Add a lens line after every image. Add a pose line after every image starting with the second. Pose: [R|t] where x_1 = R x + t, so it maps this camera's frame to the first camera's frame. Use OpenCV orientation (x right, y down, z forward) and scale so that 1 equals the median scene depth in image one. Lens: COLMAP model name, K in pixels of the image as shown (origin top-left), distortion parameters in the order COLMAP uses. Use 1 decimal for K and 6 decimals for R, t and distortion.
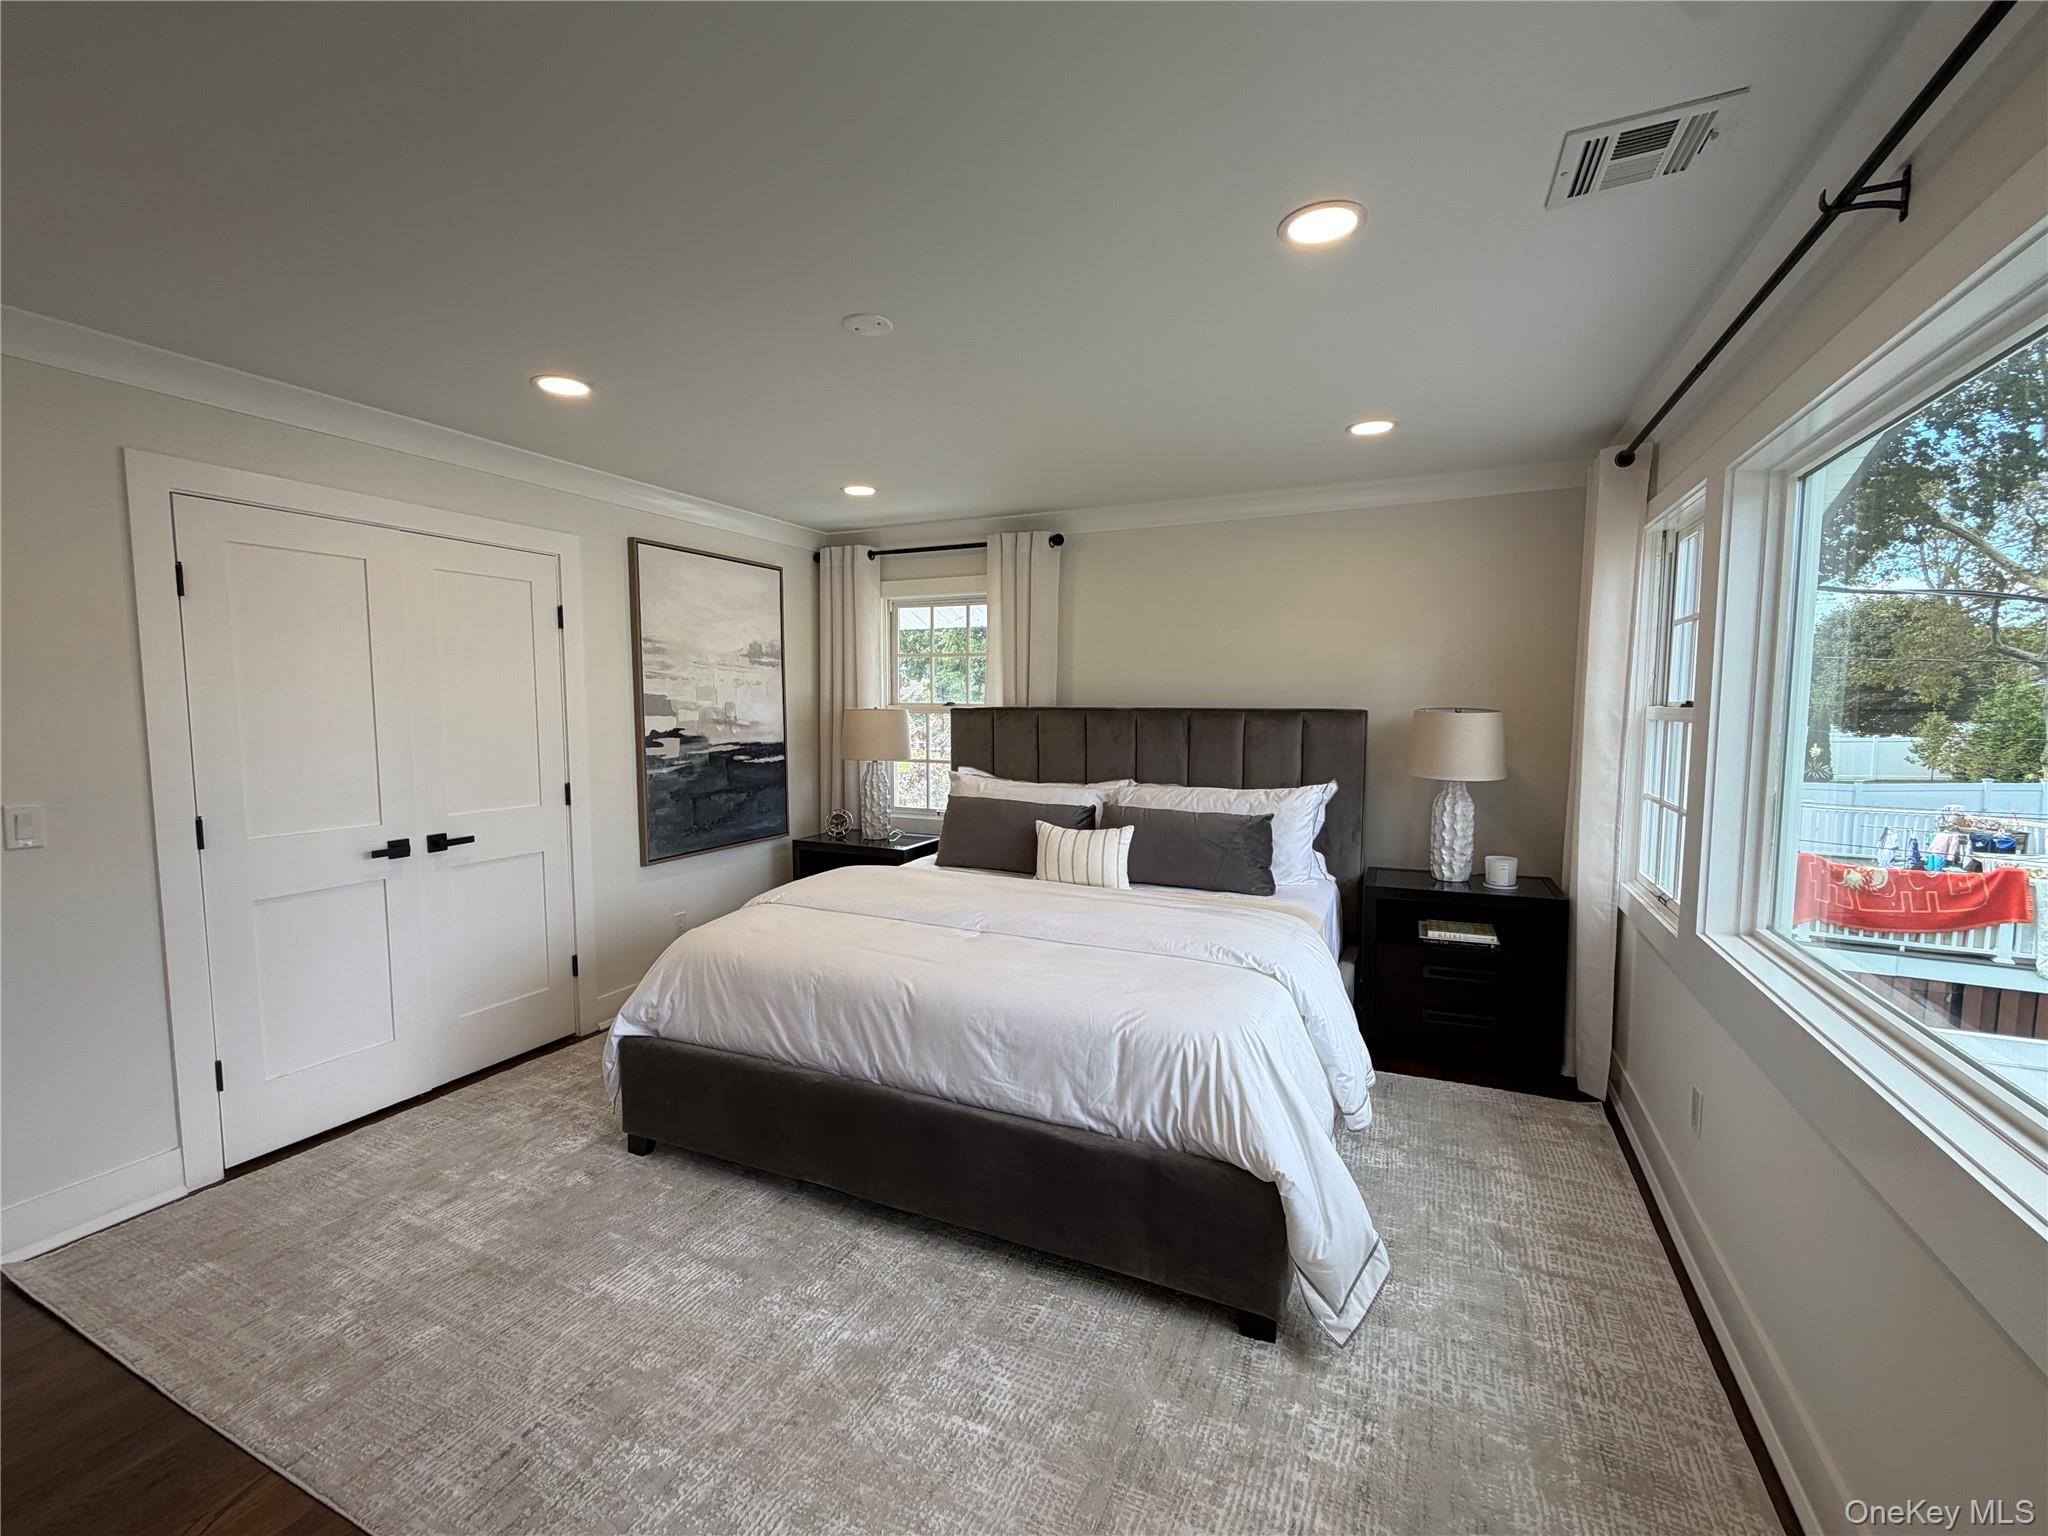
lens RADIAL K [[869.2, 0, 1019.3], [0, 869.2, 767.5], [0, 0, 1]] dist [0.003075, -0.000481]
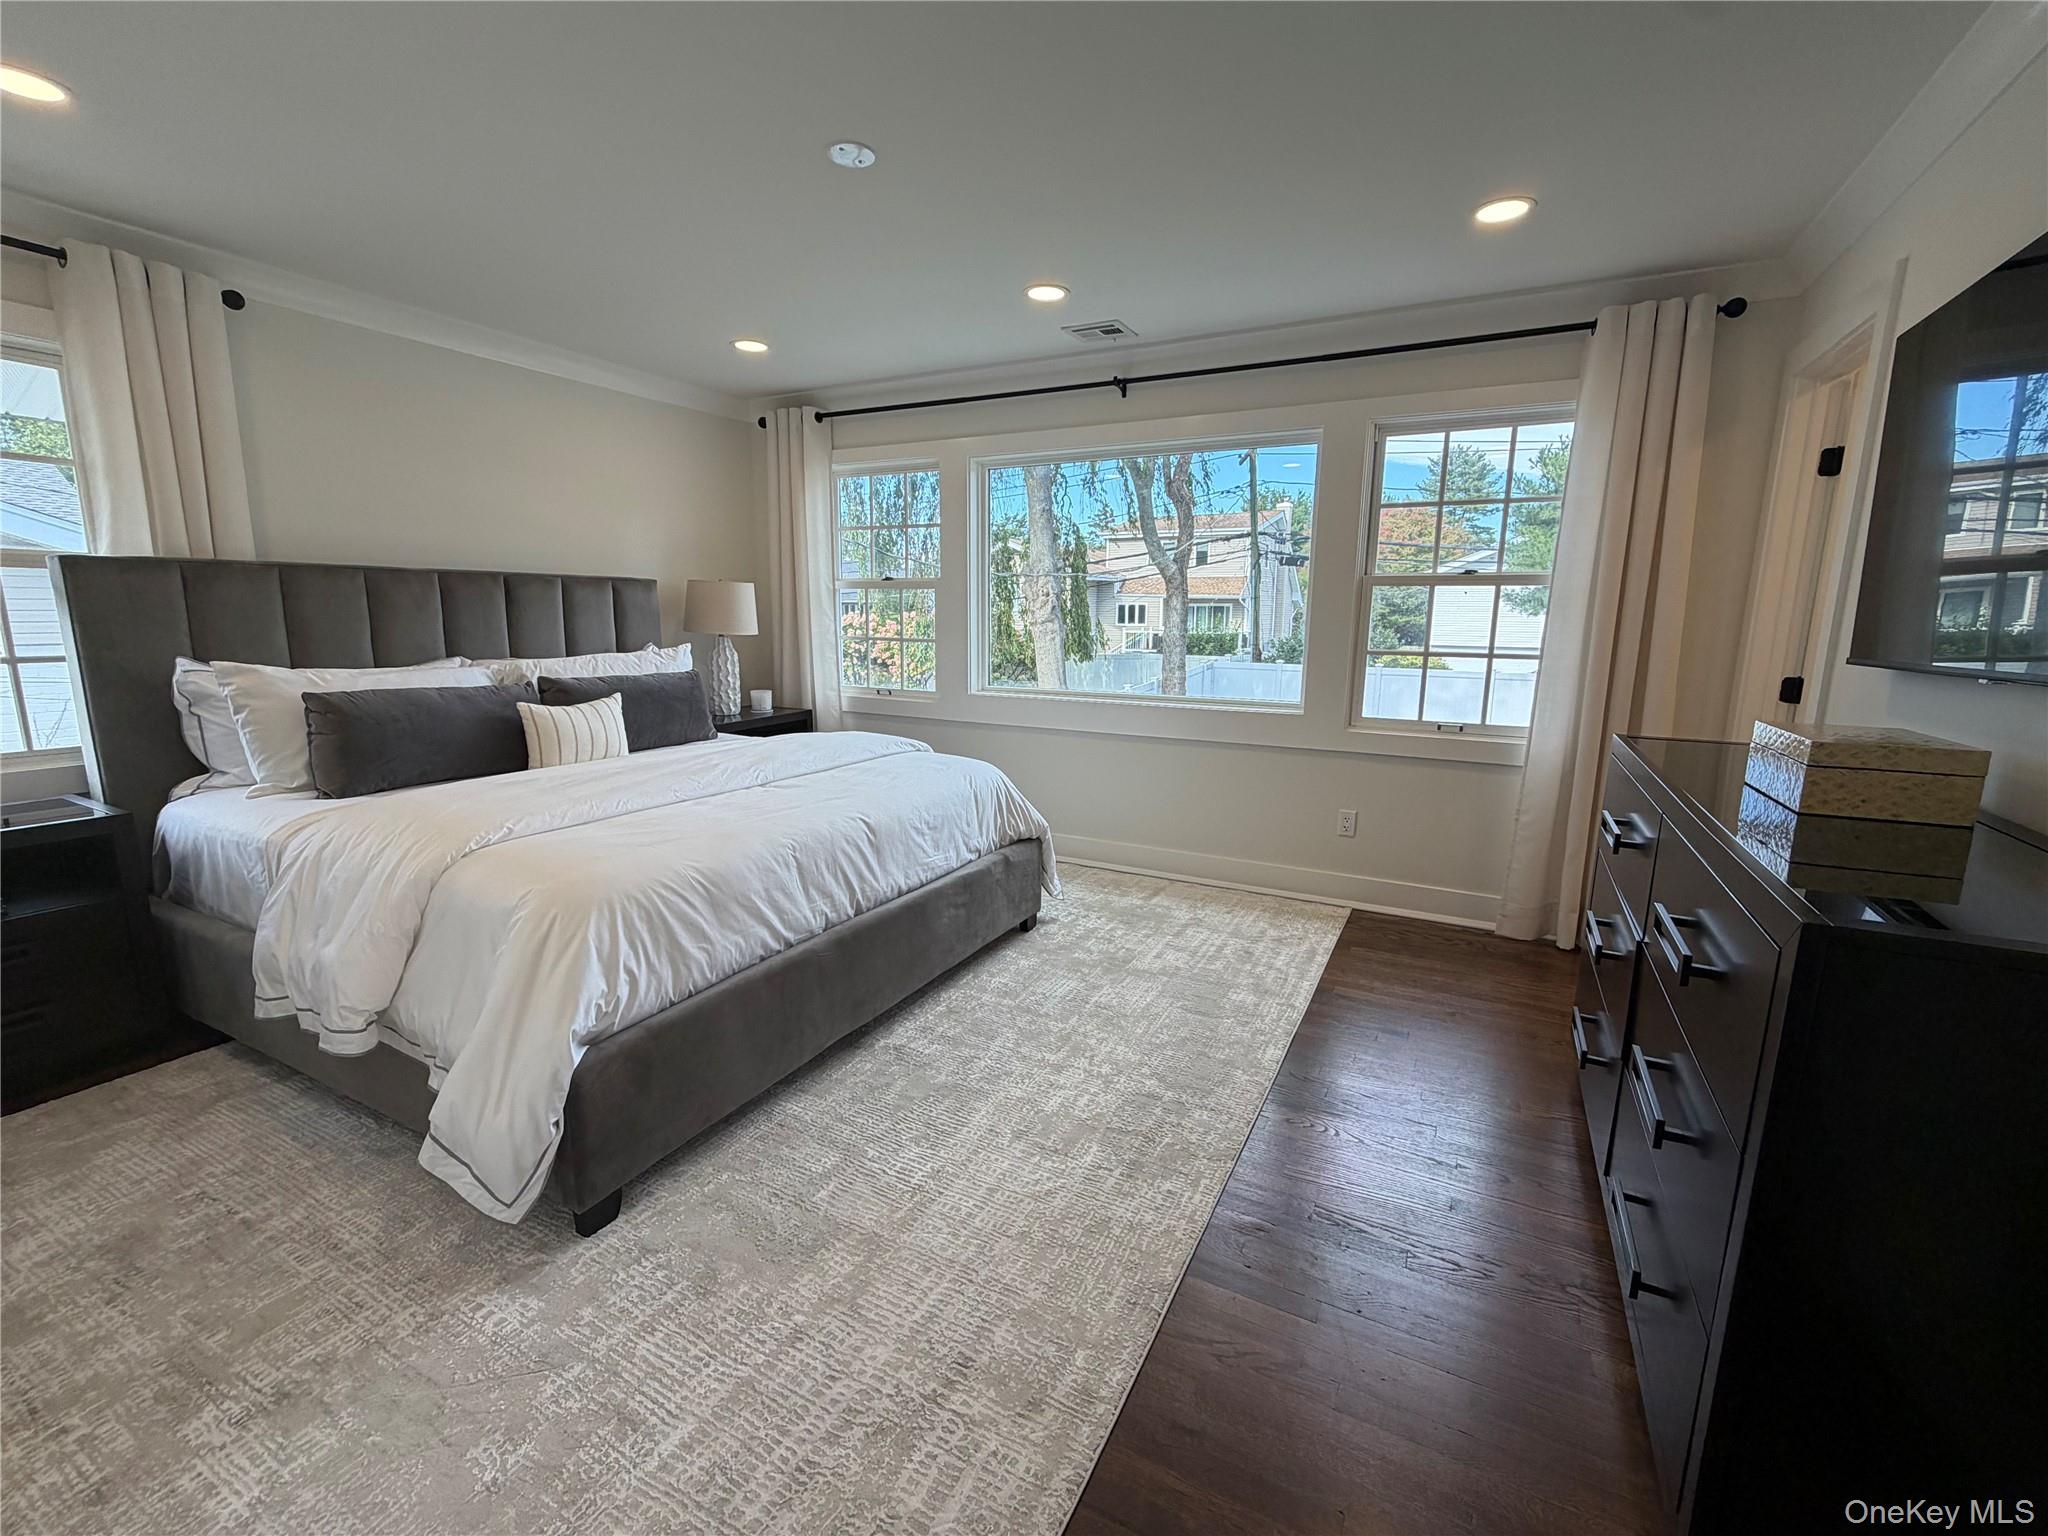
lens RADIAL K [[869.2, 0, 1016.6], [0, 869.2, 765.5], [0, 0, 1]] dist [0.003075, -0.000481]
pose [[0.059809, -0.175660, 0.982632, -0.823139], [0.068437, 0.982800, 0.171524, 0.011537], [-0.995861, 0.056990, 0.070802, 0.513334]]
